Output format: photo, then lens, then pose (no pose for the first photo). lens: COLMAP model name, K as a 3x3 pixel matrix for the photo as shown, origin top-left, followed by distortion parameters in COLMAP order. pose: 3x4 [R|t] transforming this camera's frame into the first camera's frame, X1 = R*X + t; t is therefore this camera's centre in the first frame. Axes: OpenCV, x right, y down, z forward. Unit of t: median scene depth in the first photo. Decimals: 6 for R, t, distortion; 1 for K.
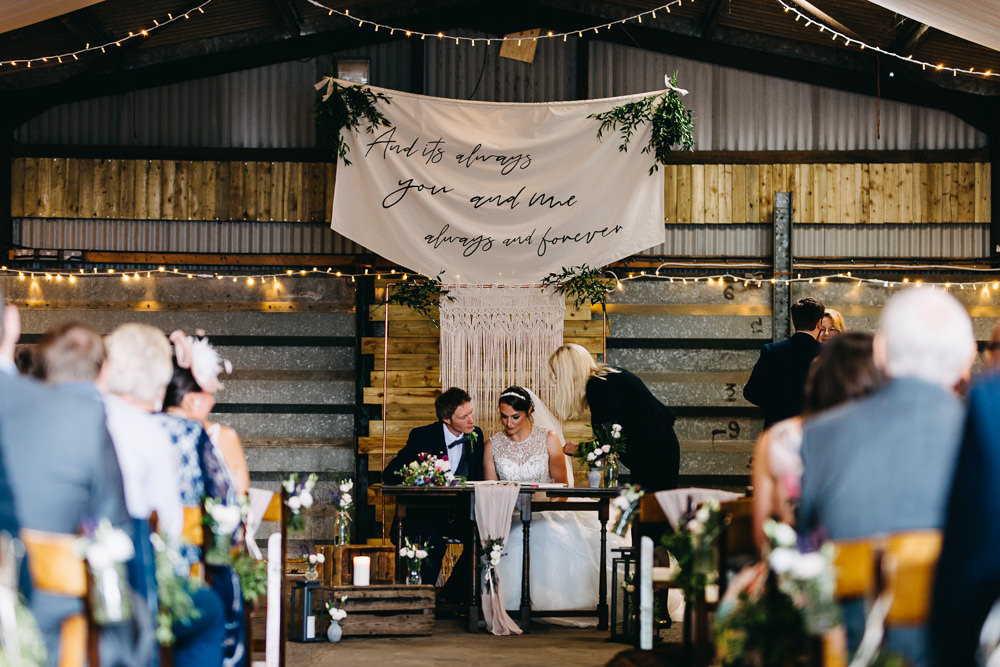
lens RADIAL K [[2387.2, 0, 500.0], [0, 2387.2, 333.5], [0, 0, 1]] dist [0.165846, 0.078957]
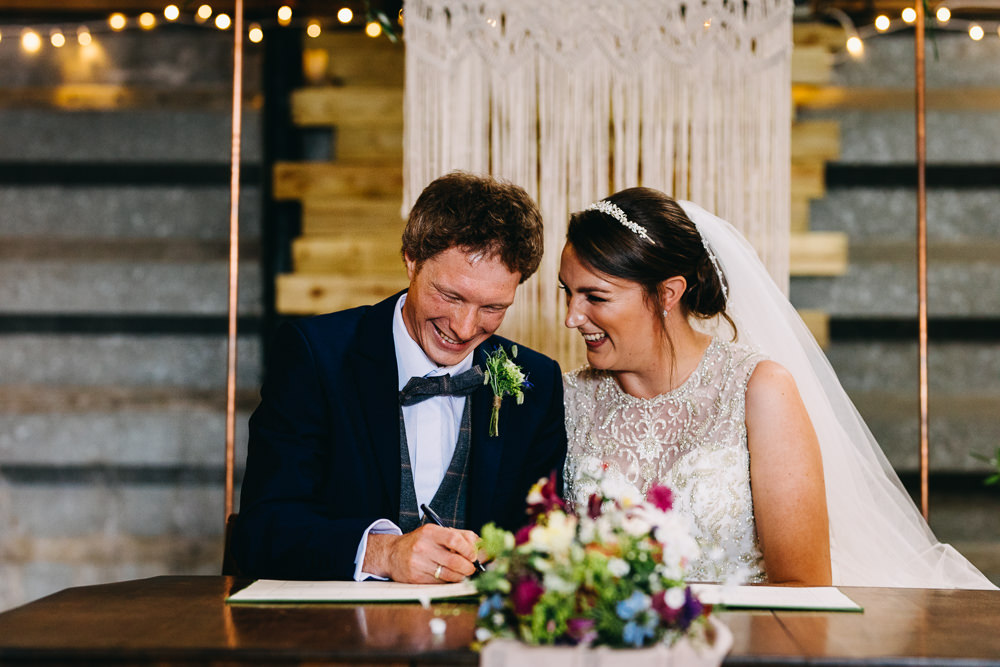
lens RADIAL K [[2387.2, 0, 500.0], [0, 2387.2, 333.5], [0, 0, 1]] dist [0.165846, 0.078957]
pose [[0.999466, -0.002109, -0.032604, -0.001565], [0.002776, 0.999787, 0.020431, 0.023985], [0.032554, -0.020511, 0.999259, 0.548714]]
